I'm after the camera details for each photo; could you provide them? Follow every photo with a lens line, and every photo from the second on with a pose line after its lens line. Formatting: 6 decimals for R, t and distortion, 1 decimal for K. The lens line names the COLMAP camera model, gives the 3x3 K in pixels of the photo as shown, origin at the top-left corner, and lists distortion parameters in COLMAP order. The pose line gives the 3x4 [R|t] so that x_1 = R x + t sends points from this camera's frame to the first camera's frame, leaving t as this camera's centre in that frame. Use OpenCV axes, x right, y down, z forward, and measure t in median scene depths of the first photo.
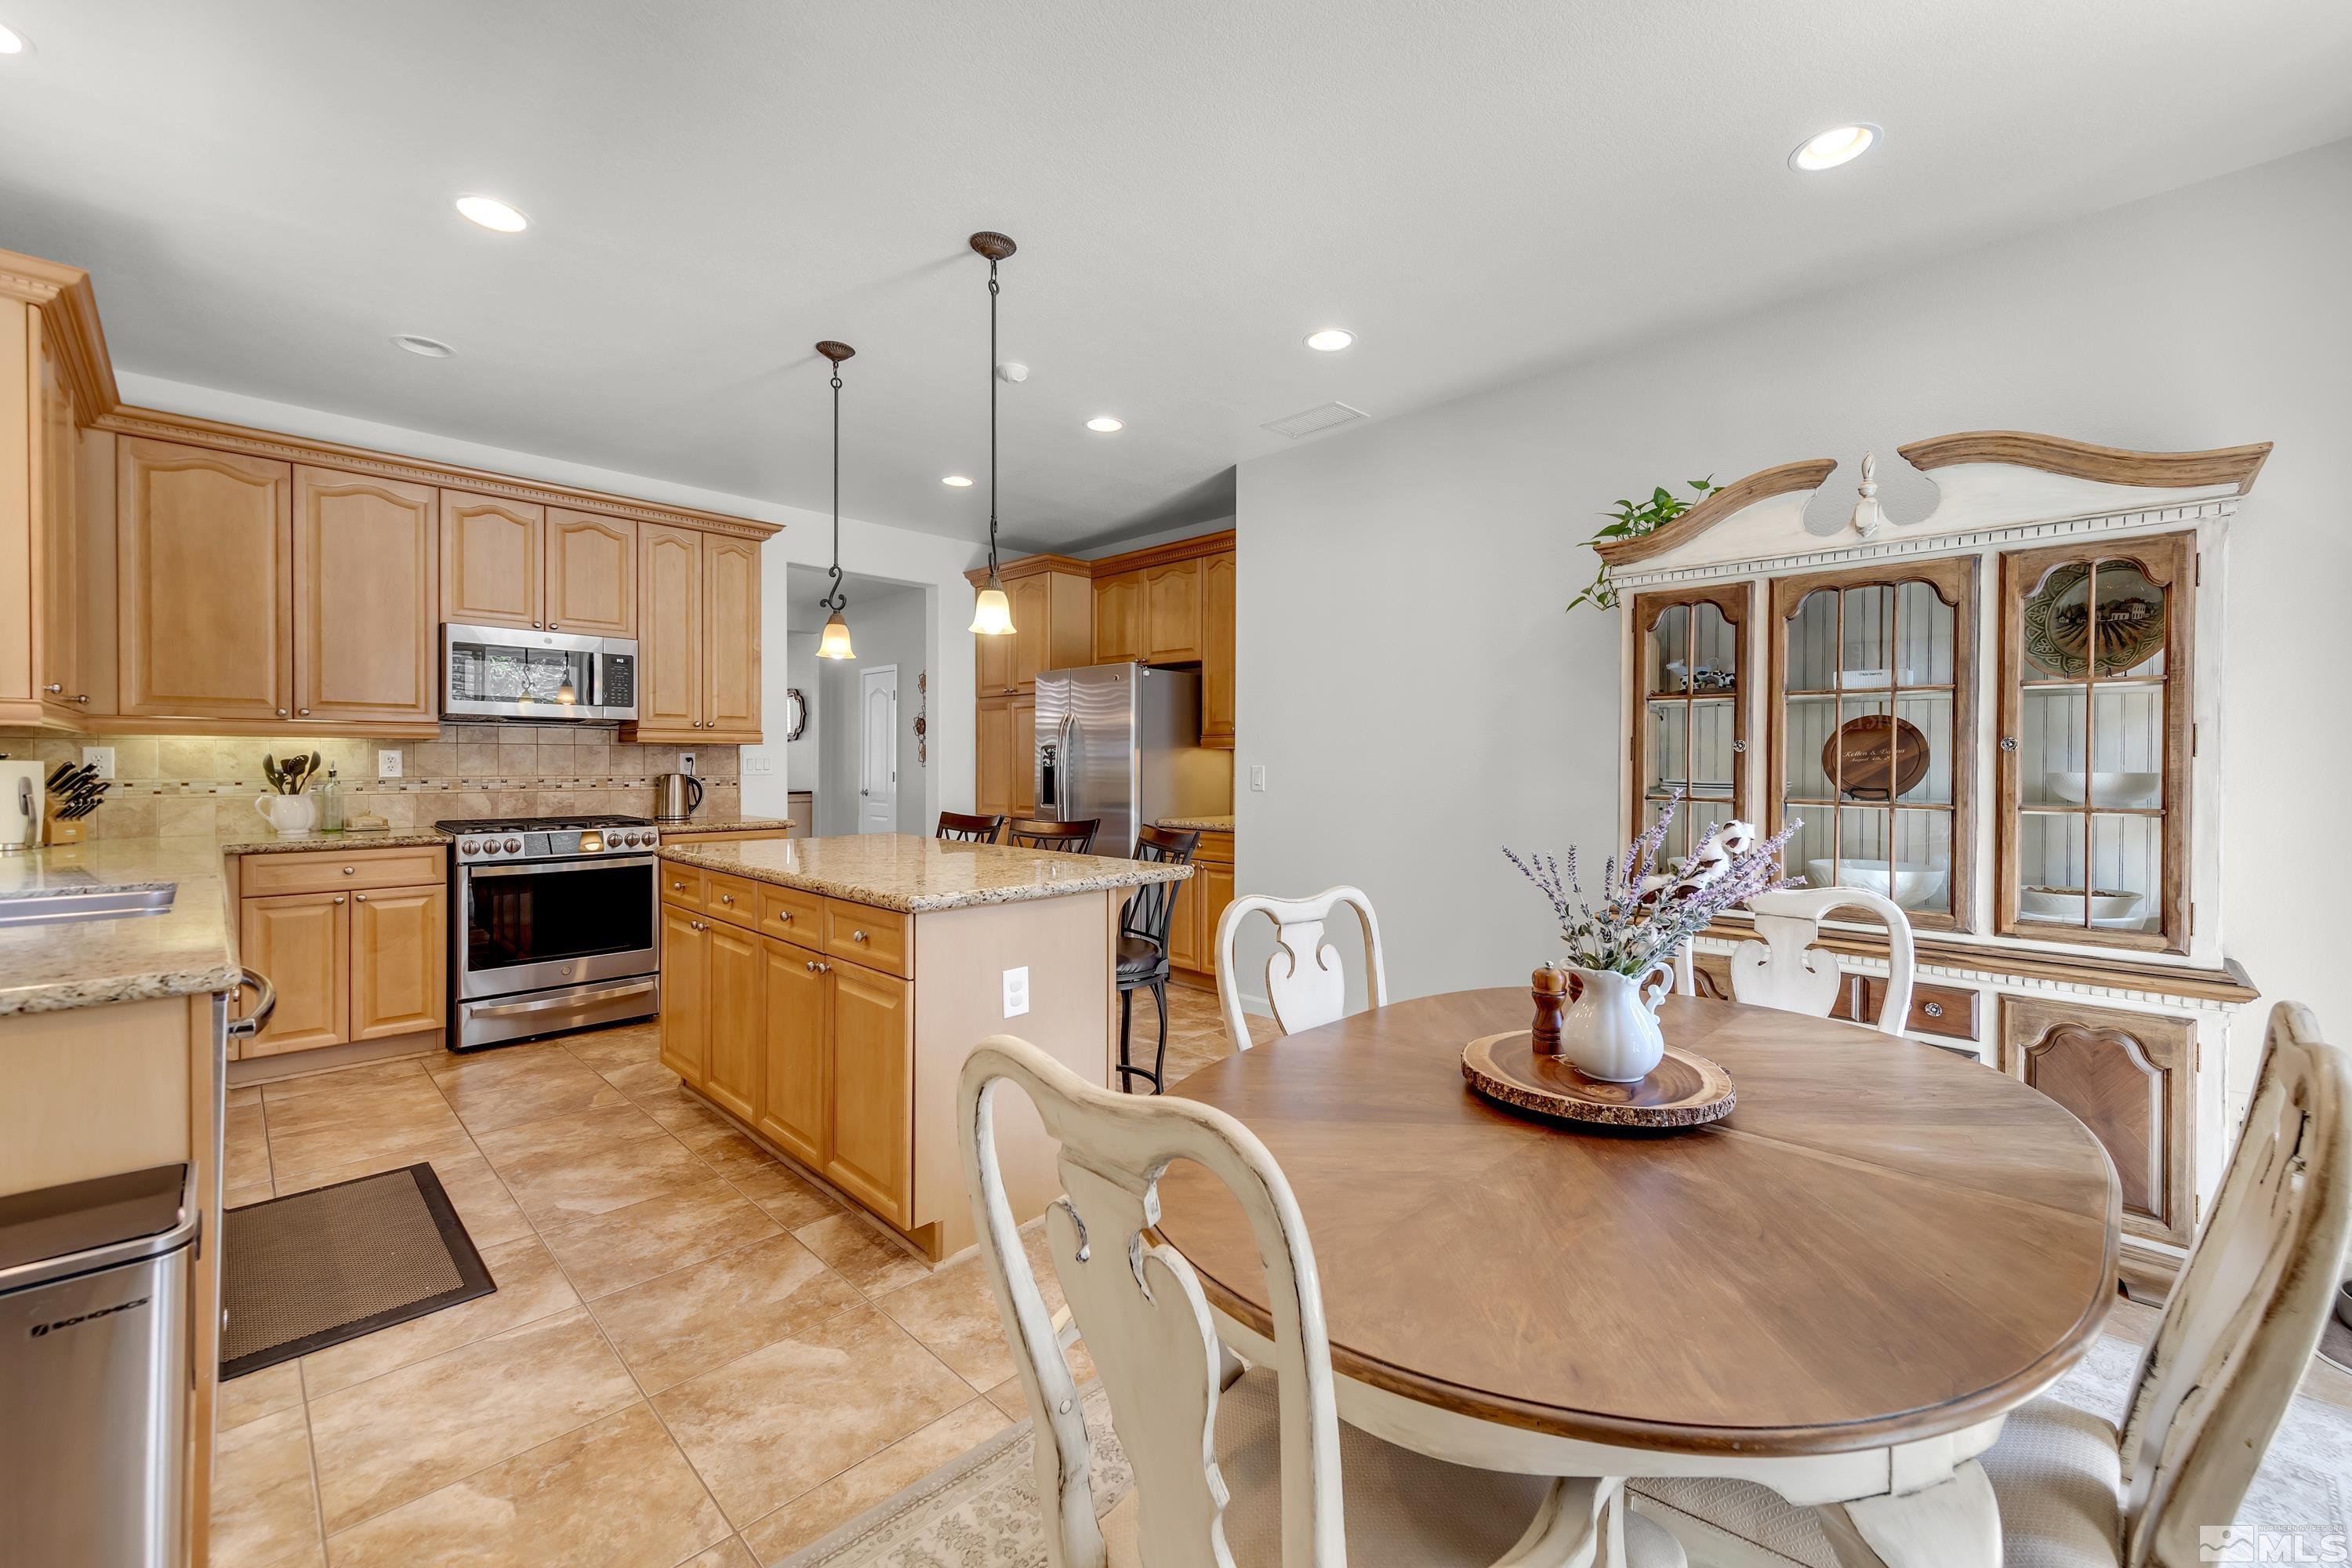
lens RADIAL K [[943.0, 0, 1217.8], [0, 943.0, 776.2], [0, 0, 1]] dist [0.001056, -0.000195]
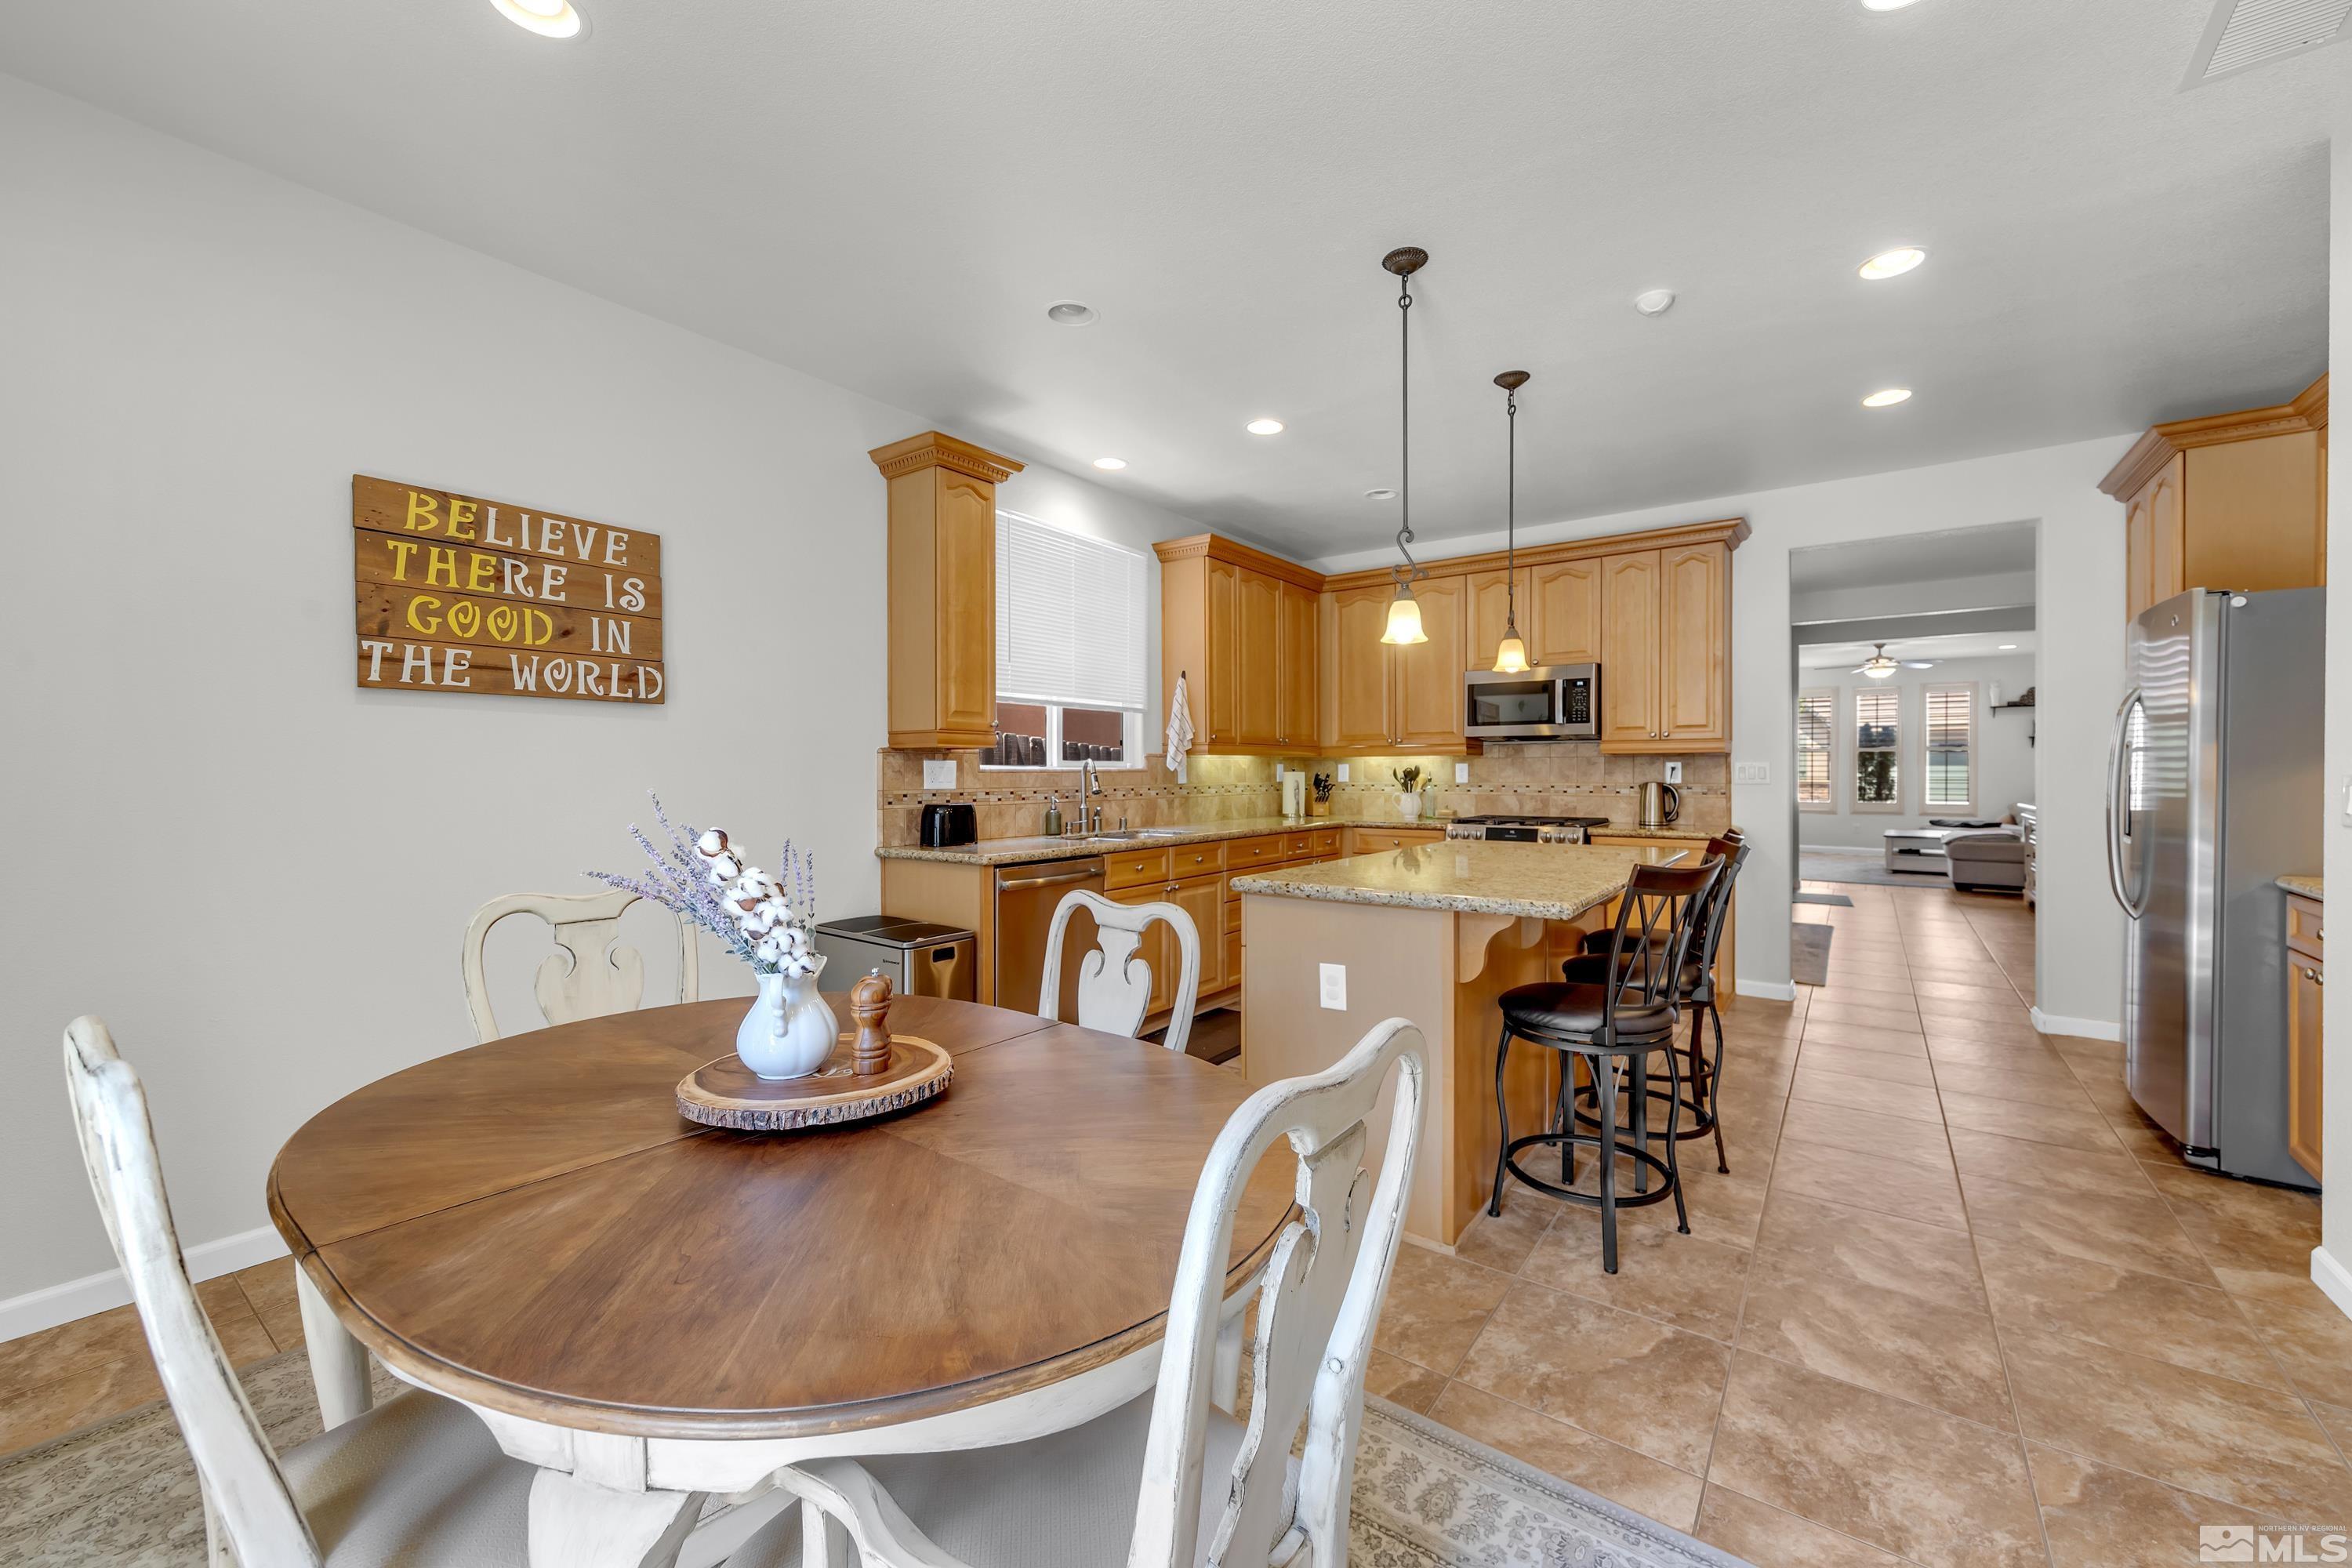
lens RADIAL K [[921.3, 0, 1184.0], [0, 921.3, 789.1], [0, 0, 1]] dist [0.000206, -0.000178]
pose [[0.115287, 0.014703, -0.993223, 0.491269], [-0.011828, 0.999840, 0.013428, -0.002965], [0.993262, 0.010199, 0.115442, 0.441746]]
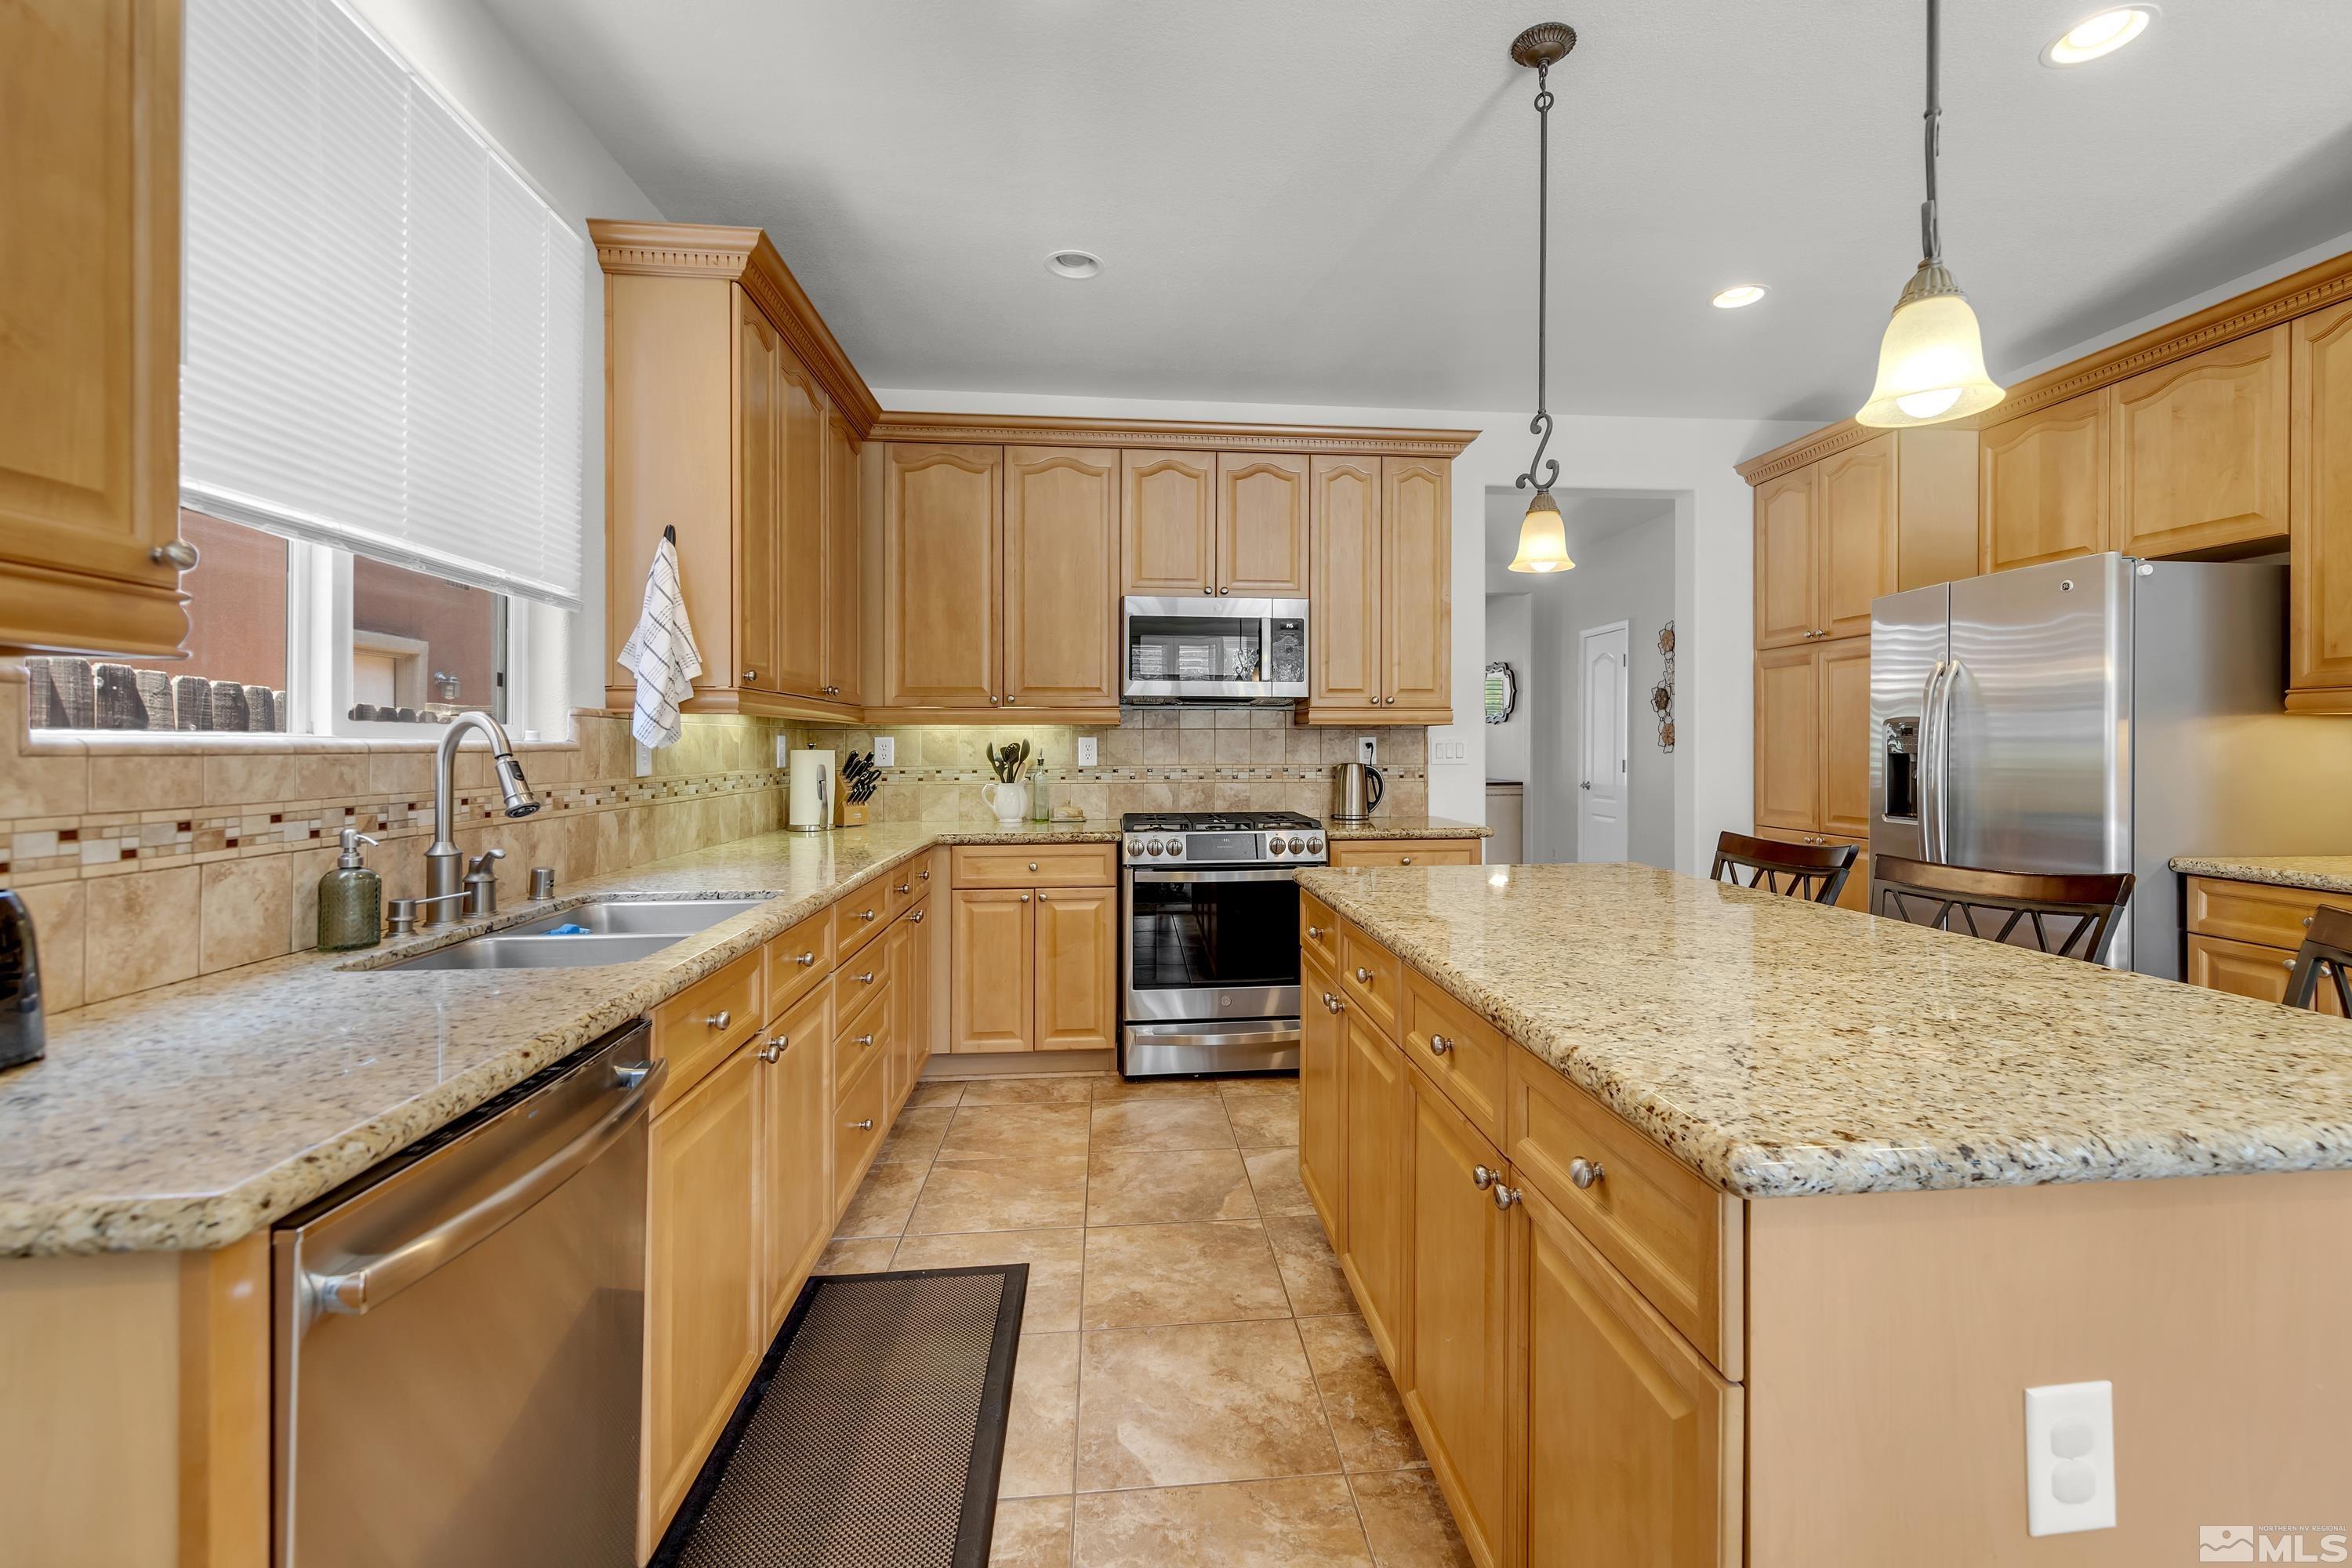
lens RADIAL K [[1002.9, 0, 1206.8], [0, 1002.9, 748.5], [0, 0, 1]] dist [0.004691, 0.000240]
pose [[0.753040, -0.003634, -0.657965, -0.129206], [-0.005300, 0.999919, -0.011589, -0.005436], [0.657953, 0.012214, 0.752960, 0.336418]]
